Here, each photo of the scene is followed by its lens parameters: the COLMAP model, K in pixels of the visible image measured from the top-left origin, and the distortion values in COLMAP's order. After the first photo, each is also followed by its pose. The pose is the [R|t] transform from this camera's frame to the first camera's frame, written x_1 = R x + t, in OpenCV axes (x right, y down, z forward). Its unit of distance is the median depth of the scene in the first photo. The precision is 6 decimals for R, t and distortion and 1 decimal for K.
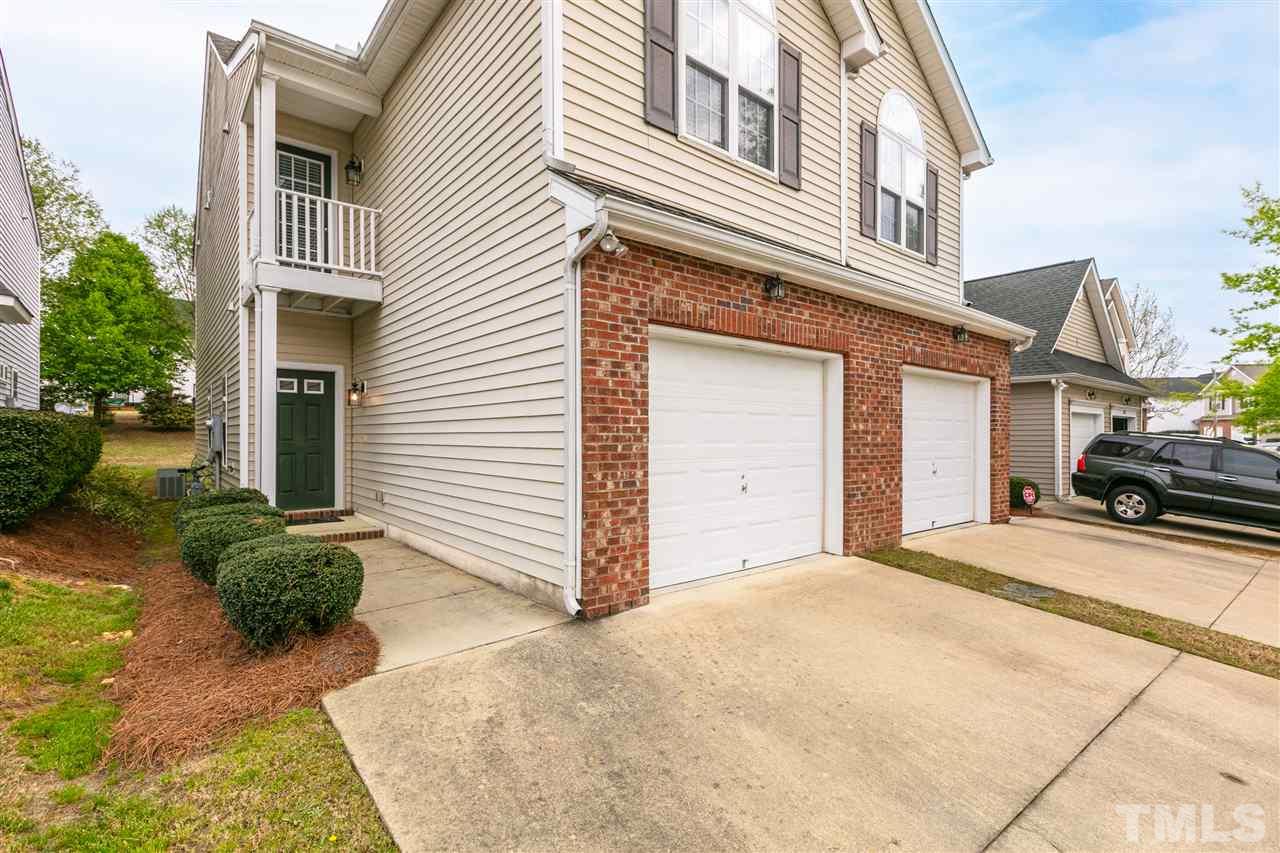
lens RADIAL K [[583.6, 0, 634.5], [0, 583.6, 434.2], [0, 0, 1]] dist [0.001301, 0.000898]
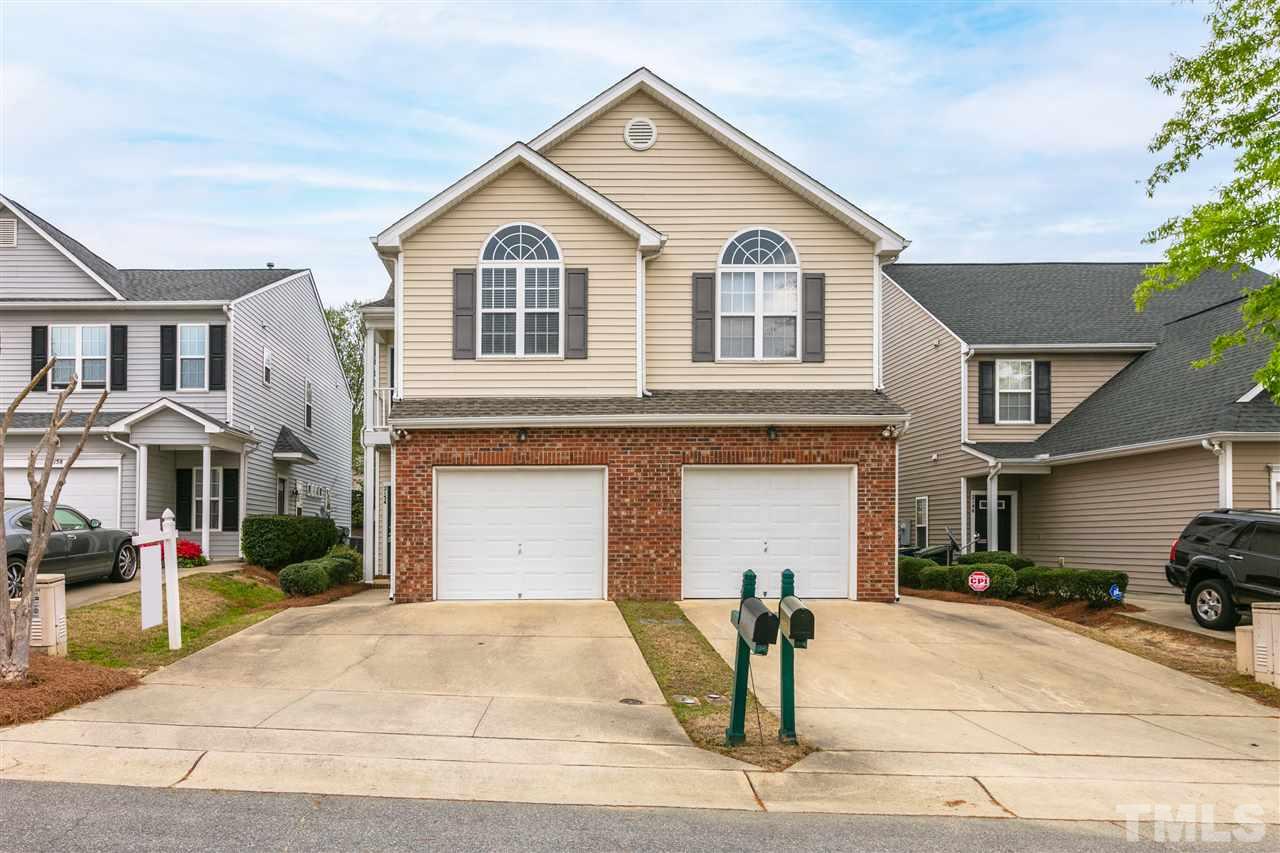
lens RADIAL K [[868.1, 0, 560.1], [0, 868.1, 506.2], [0, 0, 1]] dist [0.003042, 0.000627]
pose [[0.781269, -0.030372, -0.623455, 2.313065], [0.008828, 0.999253, -0.037615, 0.071176], [0.624132, 0.023884, 0.780954, -1.130423]]
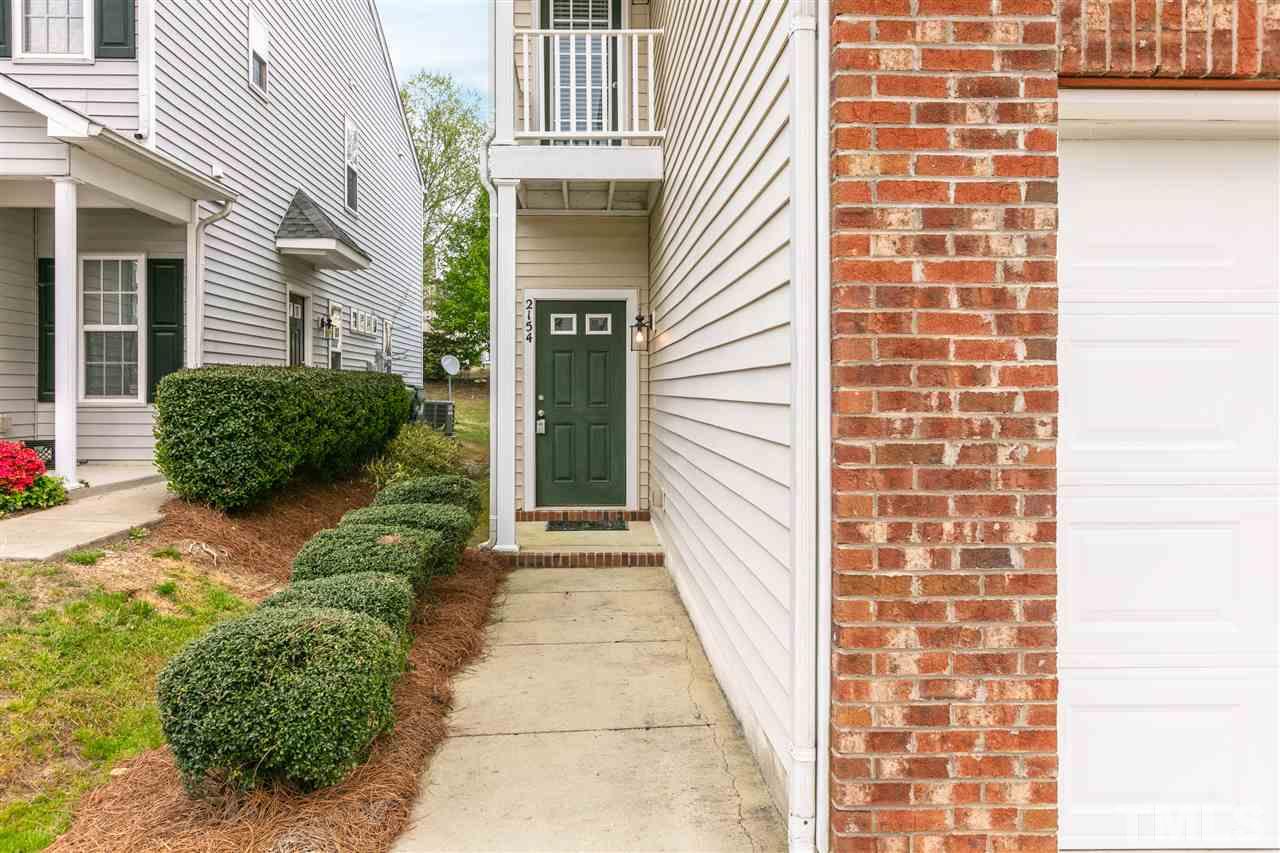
lens RADIAL K [[876.1, 0, 610.3], [0, 876.1, 397.5], [0, 0, 1]] dist [0.007138, -0.010804]
pose [[0.792511, 0.004387, -0.609841, 0.129288], [0.005191, 0.999889, 0.013939, -0.018510], [0.609835, -0.014213, 0.792401, 0.438544]]
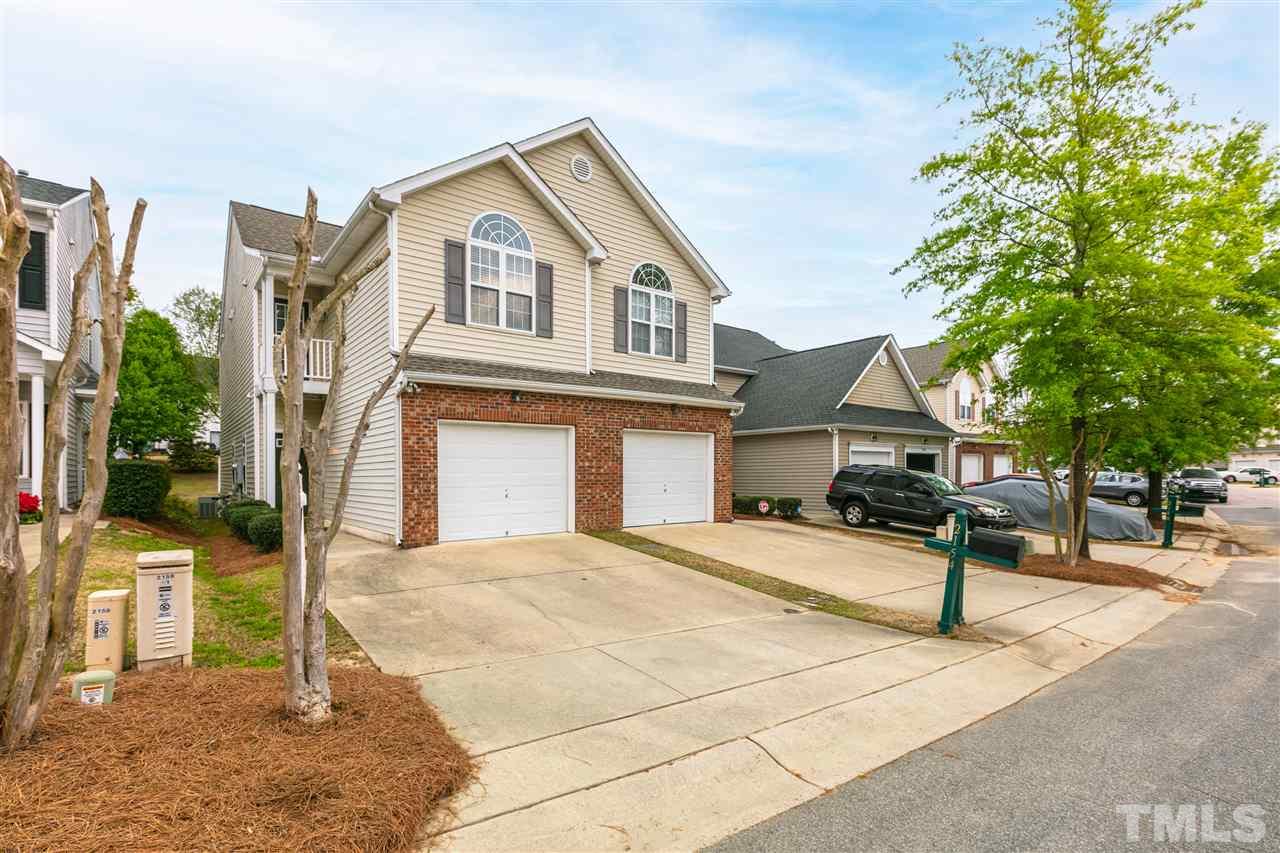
lens RADIAL K [[583.6, 0, 638.0], [0, 583.6, 467.3], [0, 0, 1]] dist [0.001301, 0.000898]
pose [[0.999903, -0.011242, -0.008261, 0.811916], [0.011178, 0.999908, -0.007746, 0.019948], [0.008347, 0.007653, 0.999936, -1.234982]]
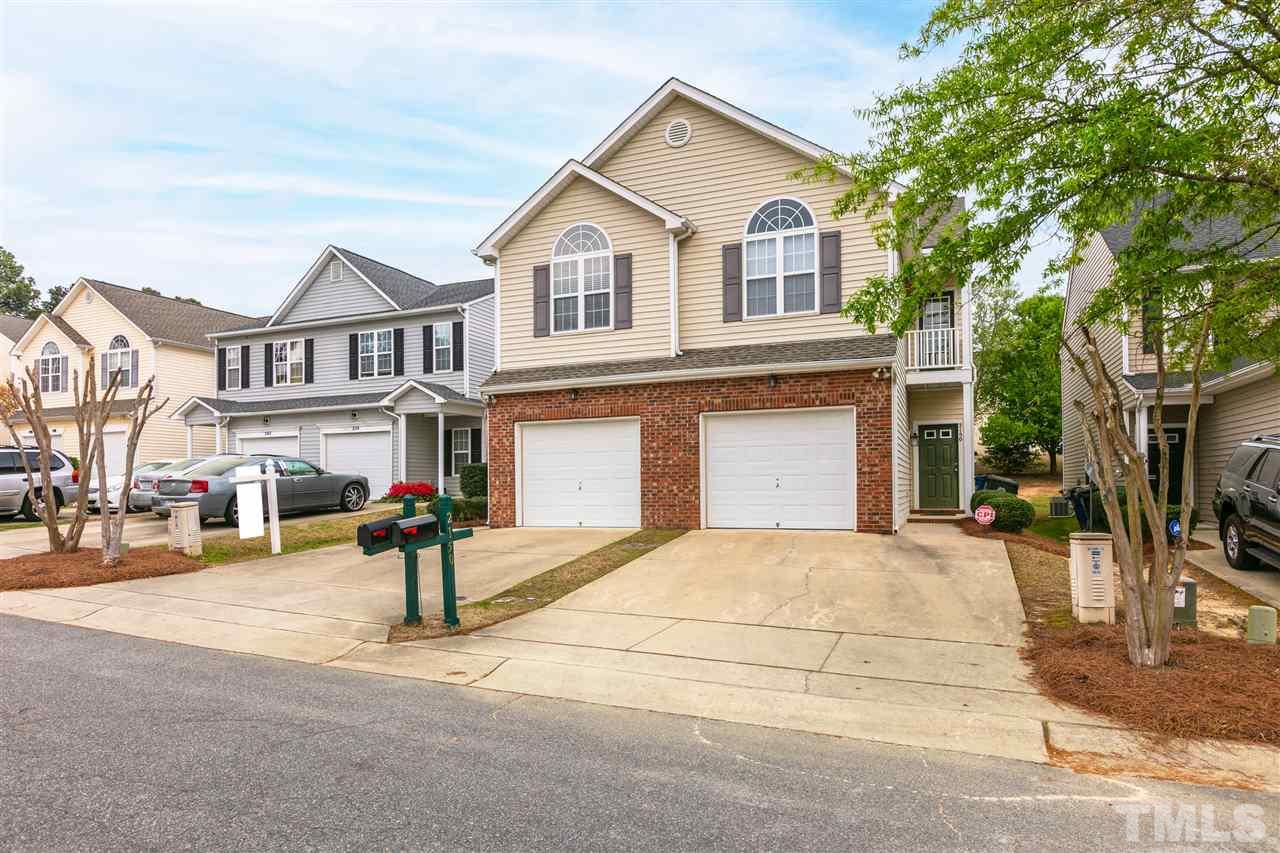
lens RADIAL K [[761.7, 0, 639.8], [0, 761.7, 454.3], [0, 0, 1]] dist [-0.005188, 0.002171]
pose [[0.486561, -0.045719, -0.872450, 3.361440], [0.015943, 0.998928, -0.043455, 0.117215], [0.873501, 0.007234, 0.486768, -0.190672]]
